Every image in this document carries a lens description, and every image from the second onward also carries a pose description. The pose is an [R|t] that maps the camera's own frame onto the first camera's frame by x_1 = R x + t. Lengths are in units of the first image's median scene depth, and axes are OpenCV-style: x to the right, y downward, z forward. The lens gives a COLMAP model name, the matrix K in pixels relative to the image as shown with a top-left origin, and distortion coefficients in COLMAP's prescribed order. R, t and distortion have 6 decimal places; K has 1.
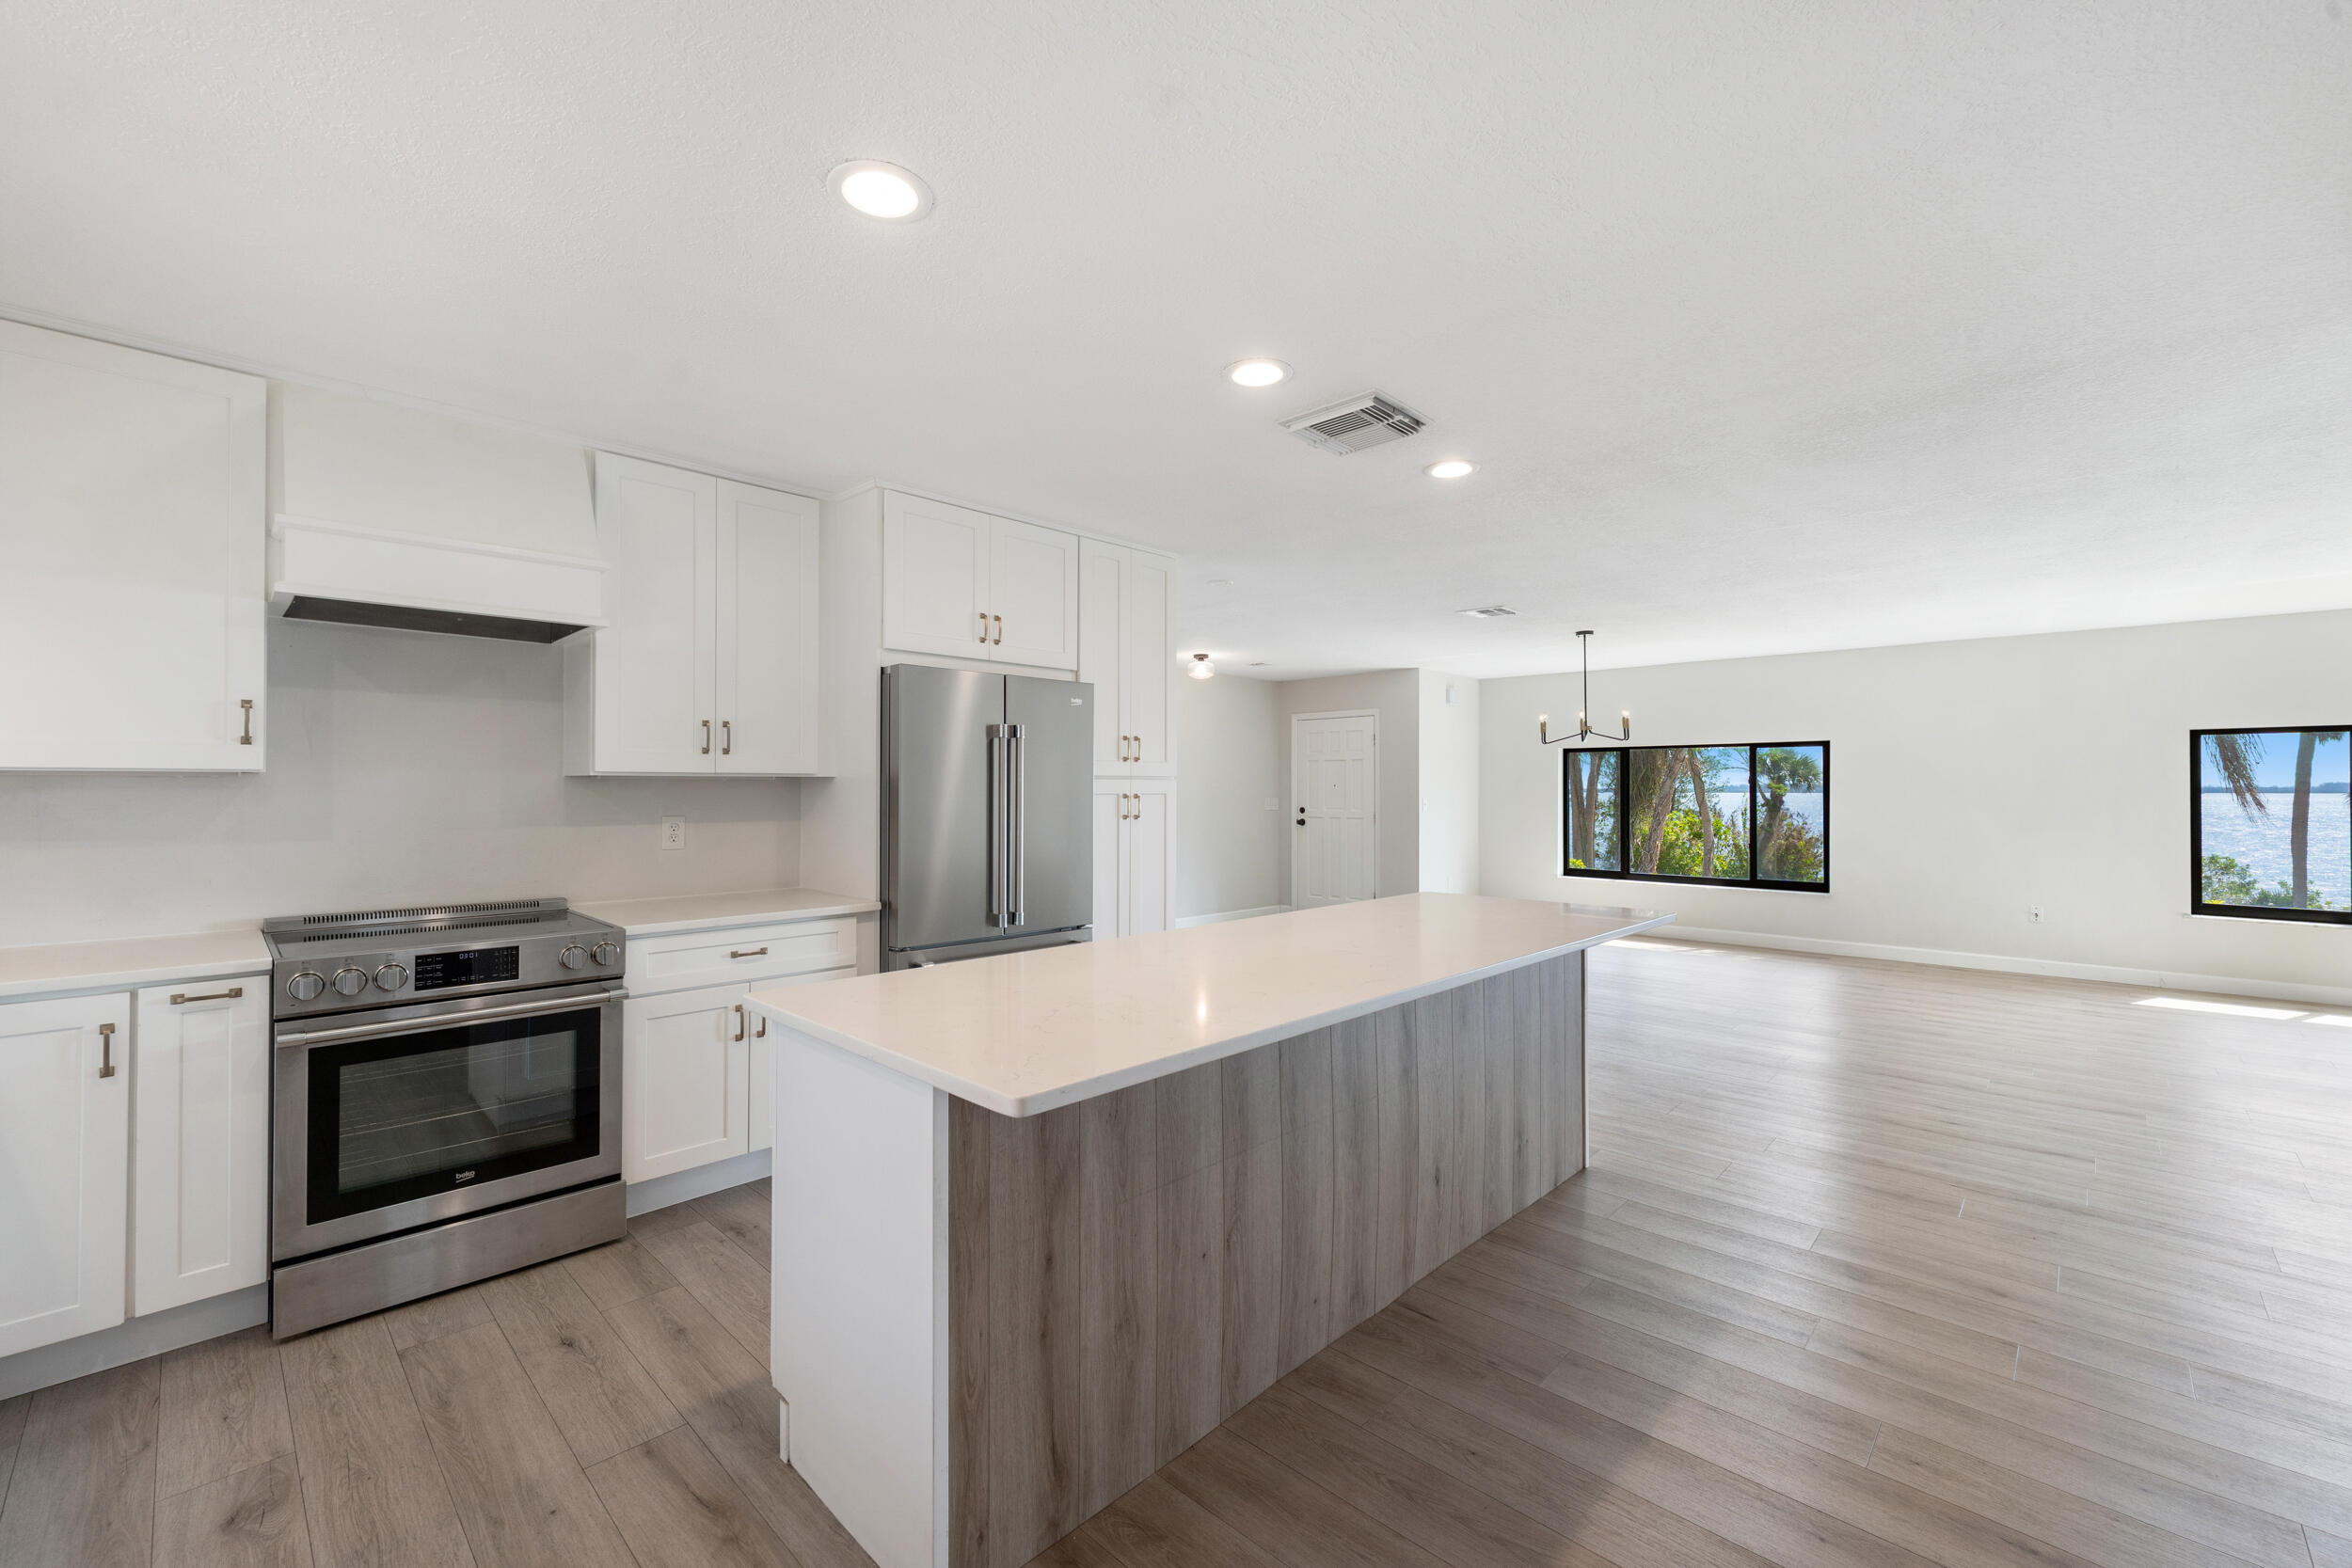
lens RADIAL K [[973.8, 0, 1186.1], [0, 973.8, 784.2], [0, 0, 1]] dist [0.001677, -0.000039]
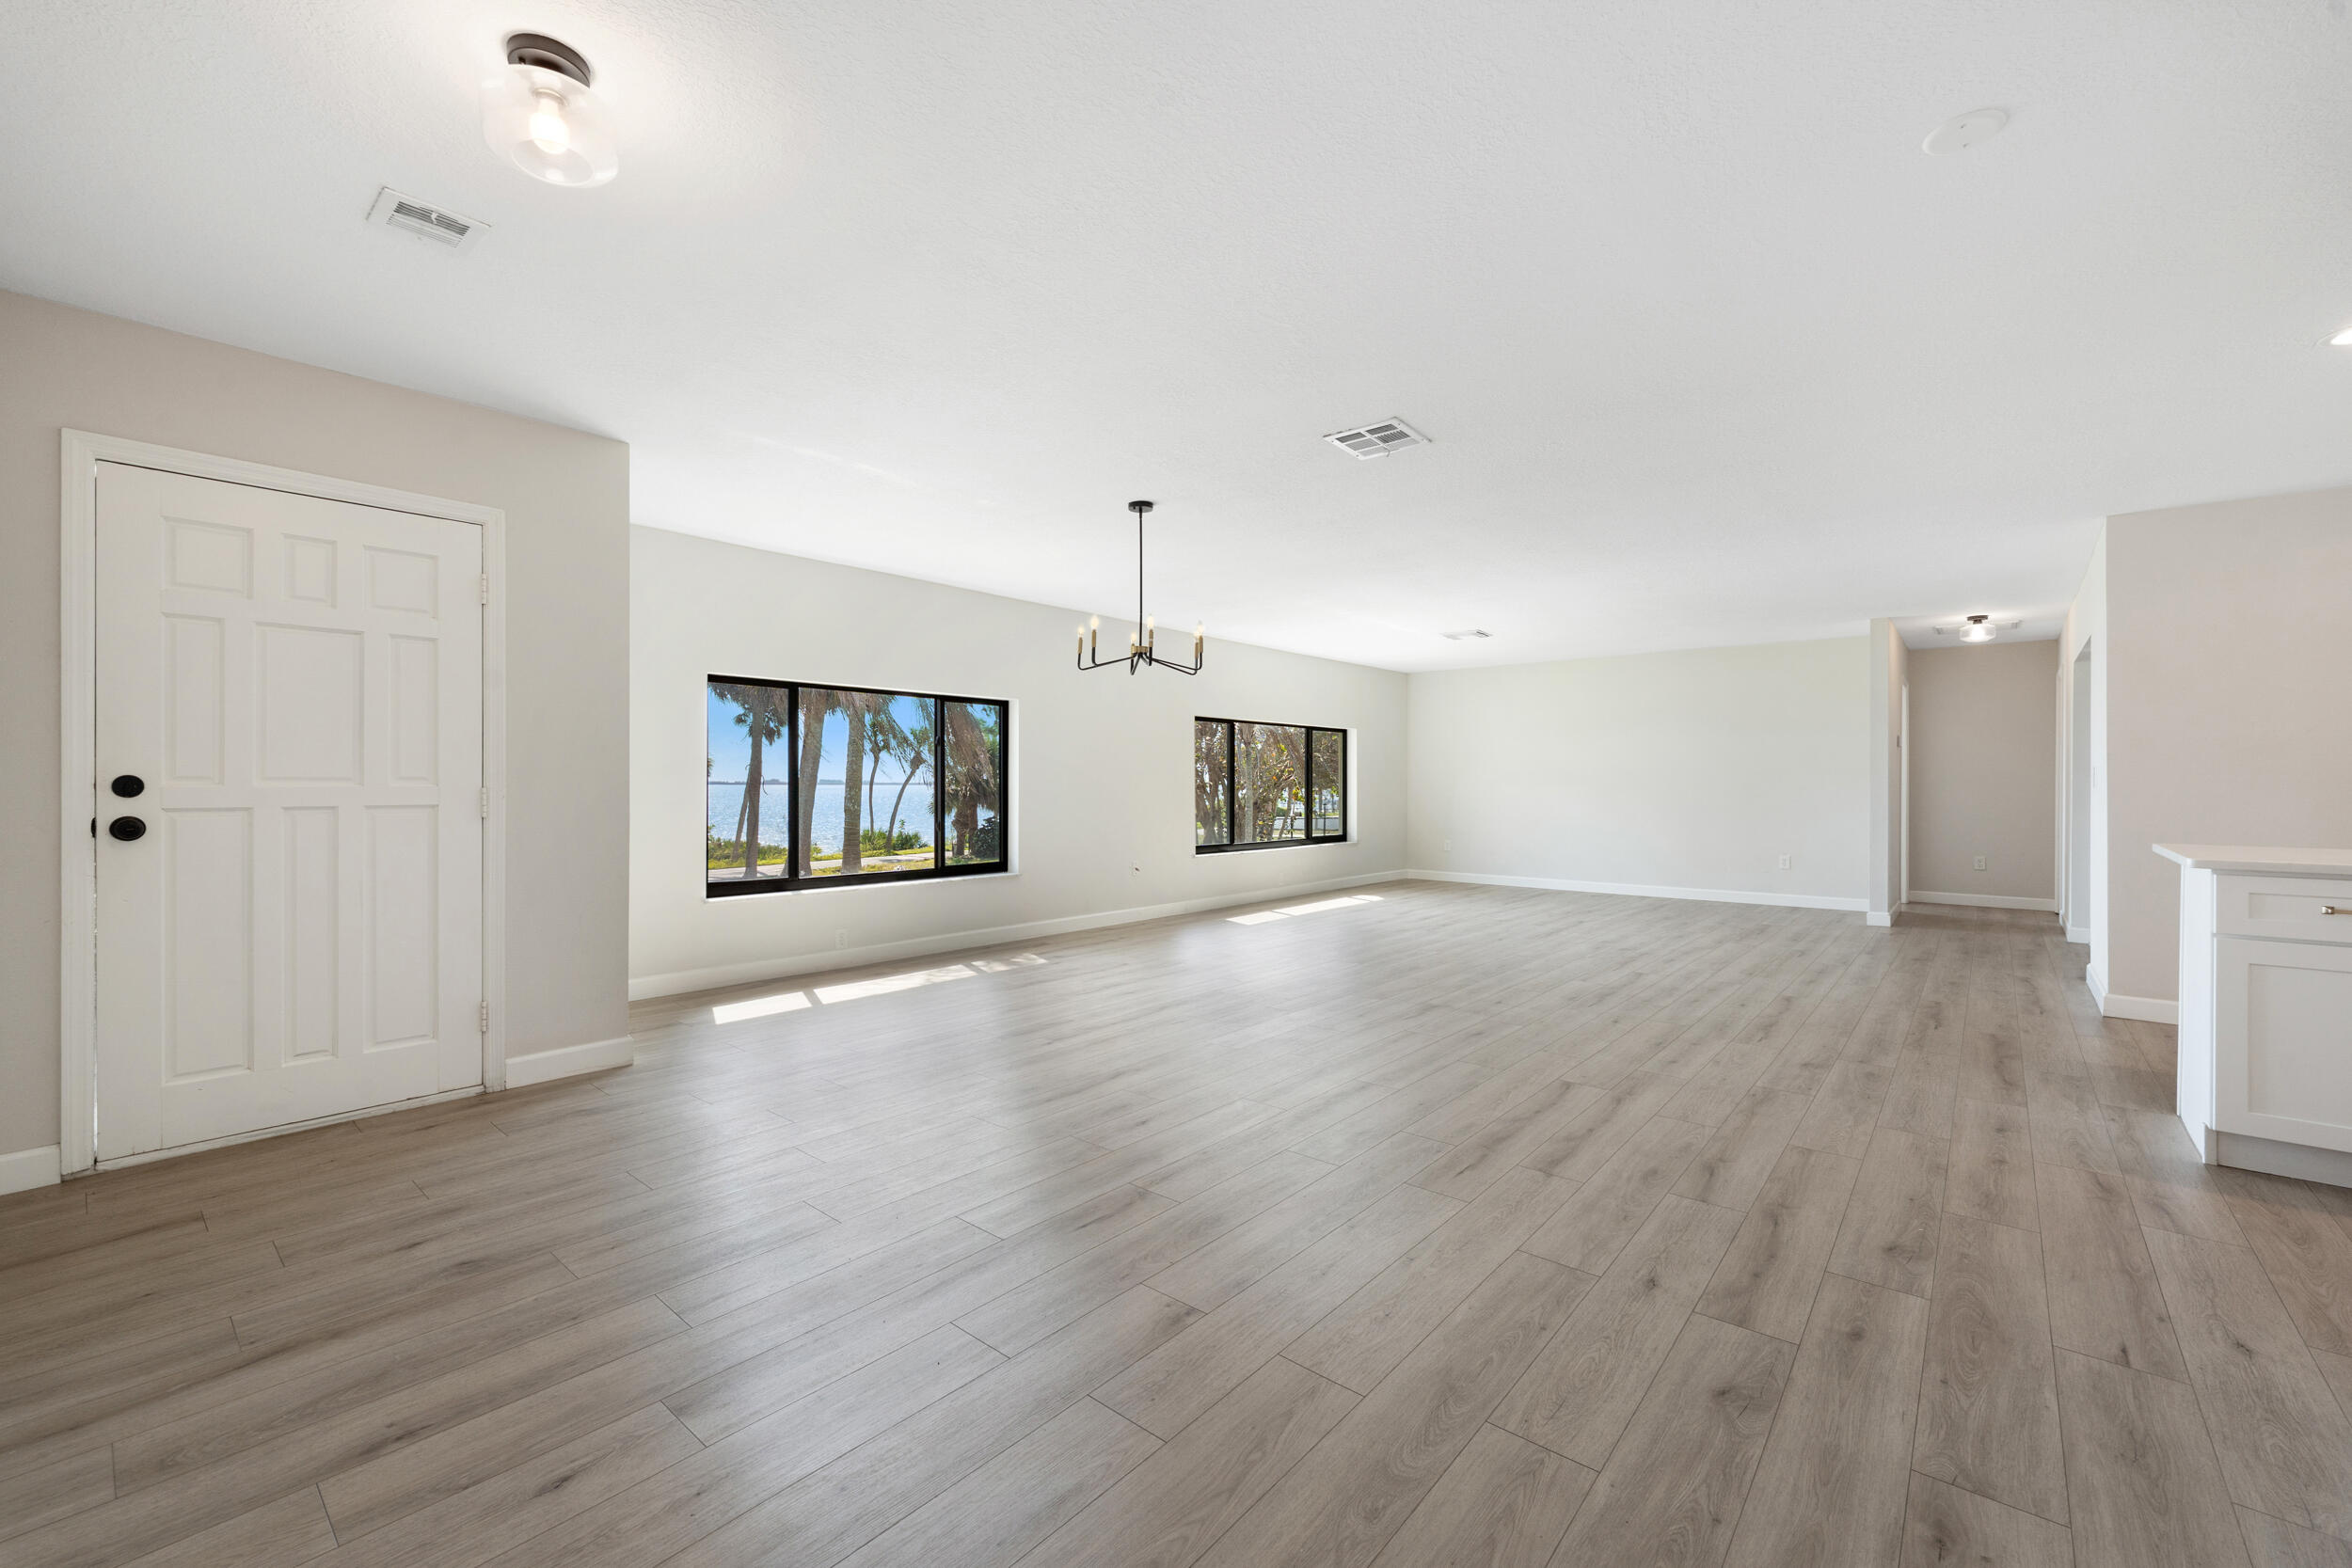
lens RADIAL K [[973.8, 0, 1186.1], [0, 973.8, 784.2], [0, 0, 1]] dist [0.001677, -0.000039]
pose [[-0.083325, -0.000274, 0.996522, -0.221080], [-0.008276, 0.999966, -0.000417, 0.028169], [-0.996488, -0.008282, -0.083325, 0.858304]]
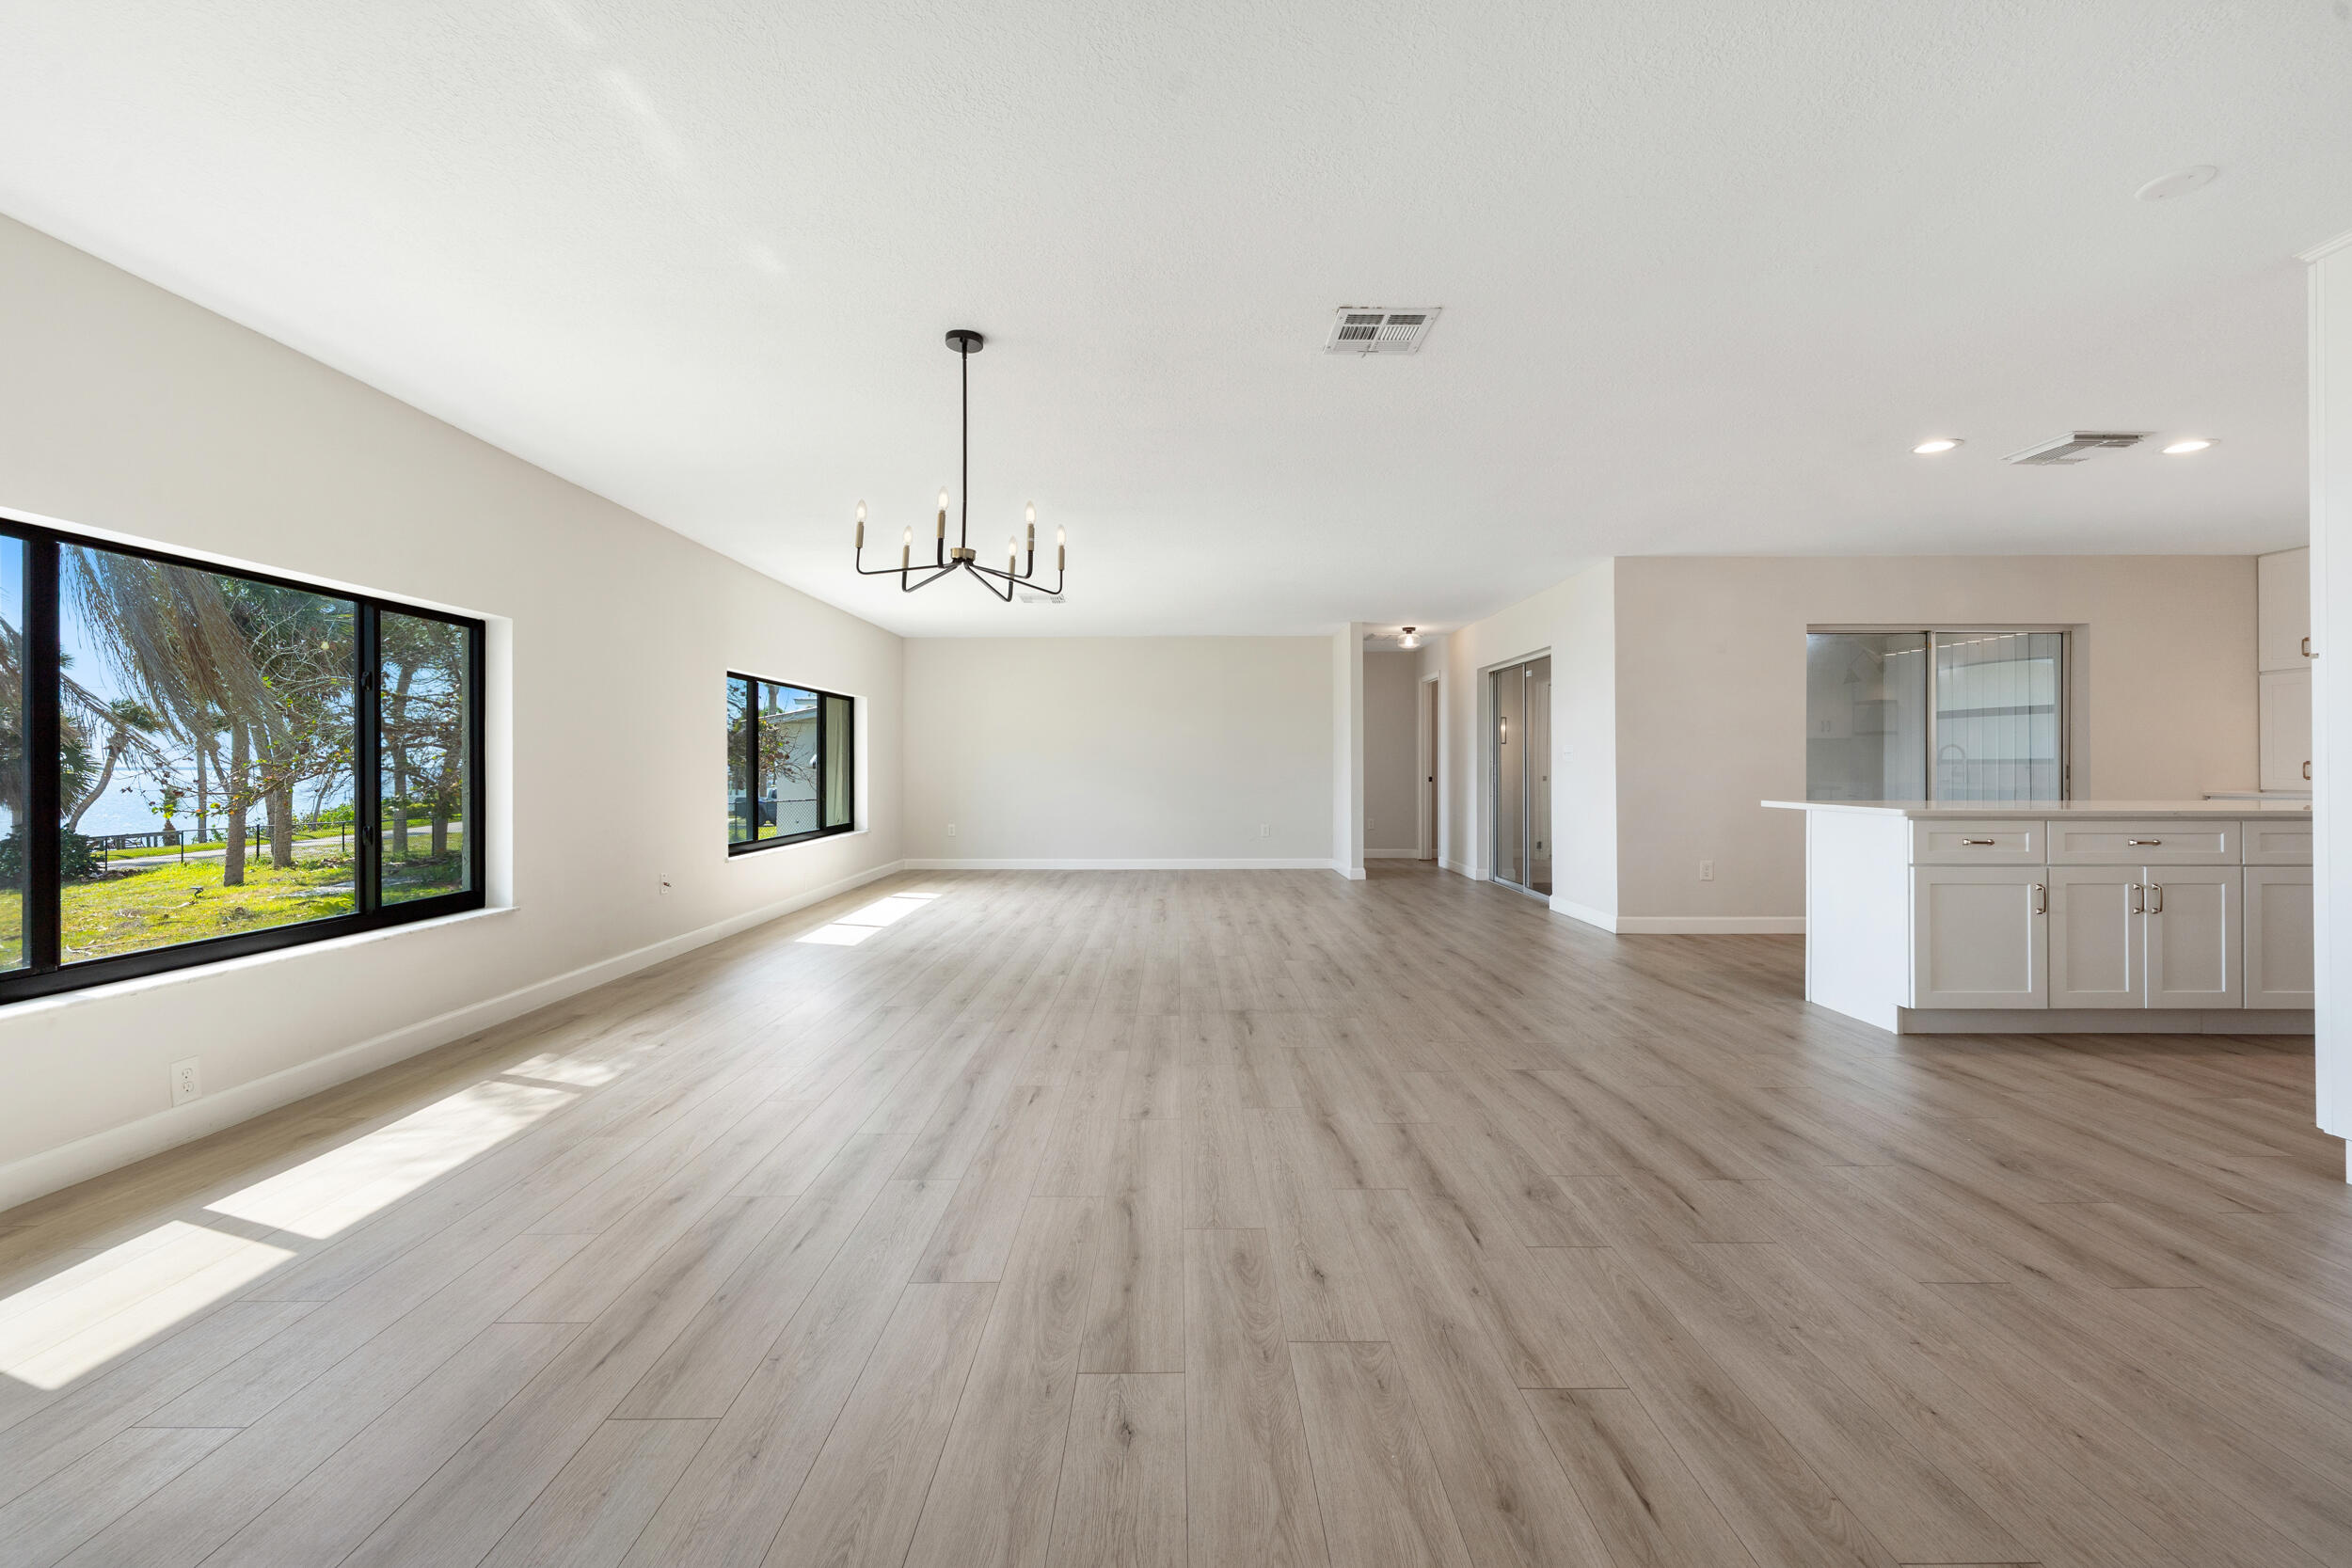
lens RADIAL K [[966.7, 0, 1188.9], [0, 966.7, 766.1], [0, 0, 1]] dist [-0.000769, -0.000256]
pose [[-0.716427, 0.001205, 0.697661, 0.025570], [-0.002592, 0.999987, -0.004388, 0.033690], [-0.697657, -0.004952, -0.716415, 1.050328]]
